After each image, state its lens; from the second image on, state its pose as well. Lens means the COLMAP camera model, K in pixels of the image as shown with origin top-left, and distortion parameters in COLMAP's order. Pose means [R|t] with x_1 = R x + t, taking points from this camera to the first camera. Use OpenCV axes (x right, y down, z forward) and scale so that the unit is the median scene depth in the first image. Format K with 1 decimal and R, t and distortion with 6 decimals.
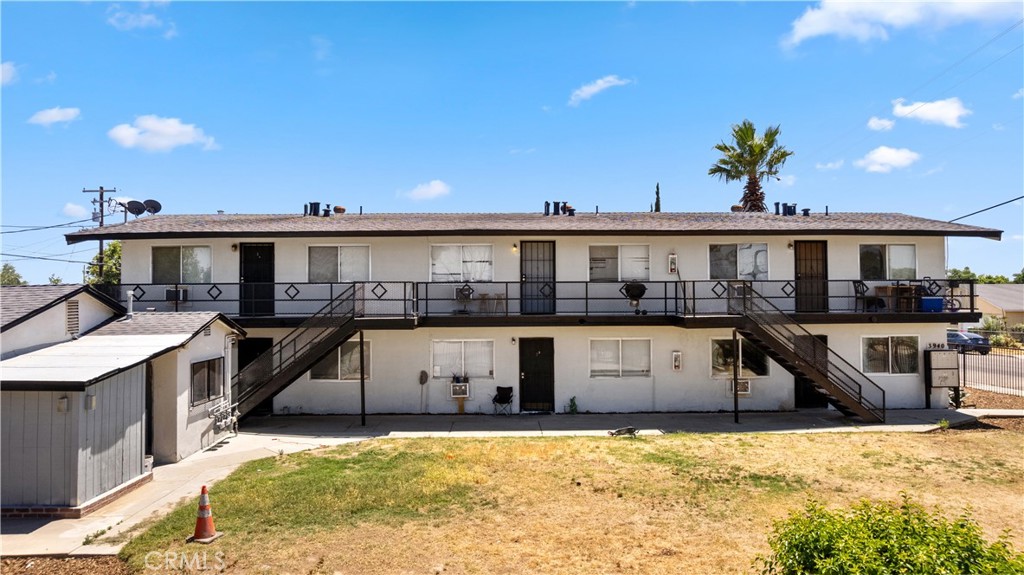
lens RADIAL K [[655.2, 0, 515.5], [0, 655.2, 287.8], [0, 0, 1]] dist [-0.081135, 0.072438]
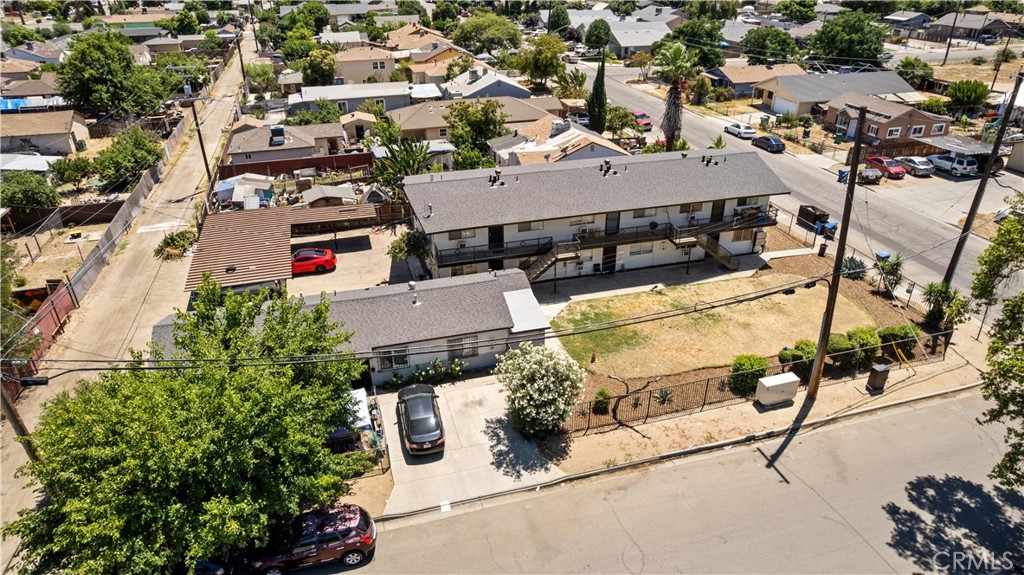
lens RADIAL K [[655.2, 0, 515.5], [0, 655.2, 287.8], [0, 0, 1]] dist [-0.081135, 0.072438]
pose [[0.967735, -0.116088, 0.223636, -0.856426], [-0.008583, 0.871842, 0.489711, -0.946963], [-0.251825, -0.475830, 0.842716, -0.995822]]
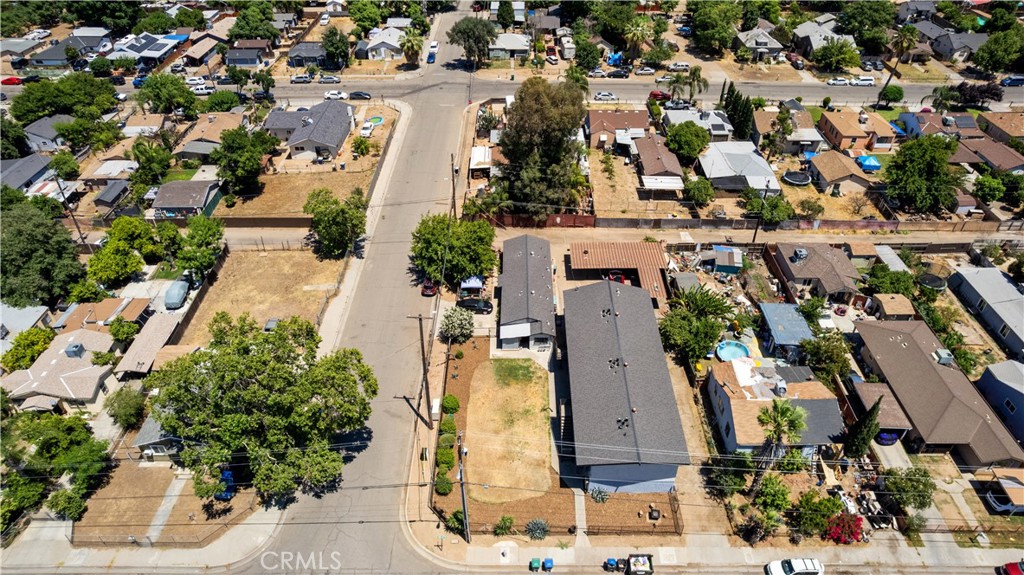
lens RADIAL K [[655.2, 0, 515.5], [0, 655.2, 287.8], [0, 0, 1]] dist [-0.081135, 0.072438]
pose [[-0.034624, 0.614829, -0.787900, 2.680558], [0.027491, 0.788660, 0.614214, -2.684385], [0.999022, -0.000393, -0.044208, 0.793353]]
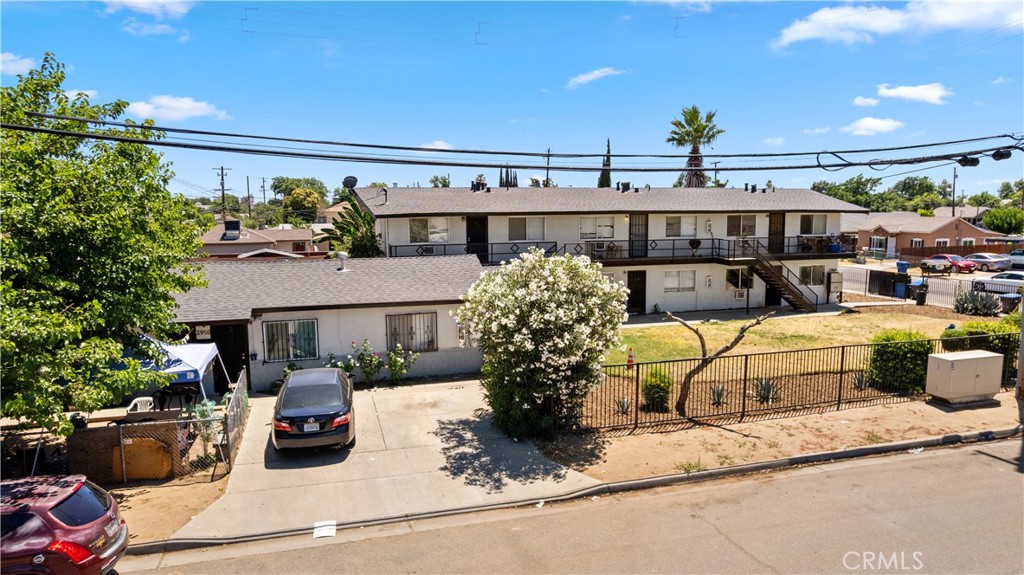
lens RADIAL K [[655.2, 0, 515.5], [0, 655.2, 287.8], [0, 0, 1]] dist [-0.081135, 0.072438]
pose [[0.968096, -0.033406, 0.248344, -0.708814], [-0.003146, 0.989375, 0.145352, -0.128623], [-0.250561, -0.141496, 0.957705, -0.571864]]
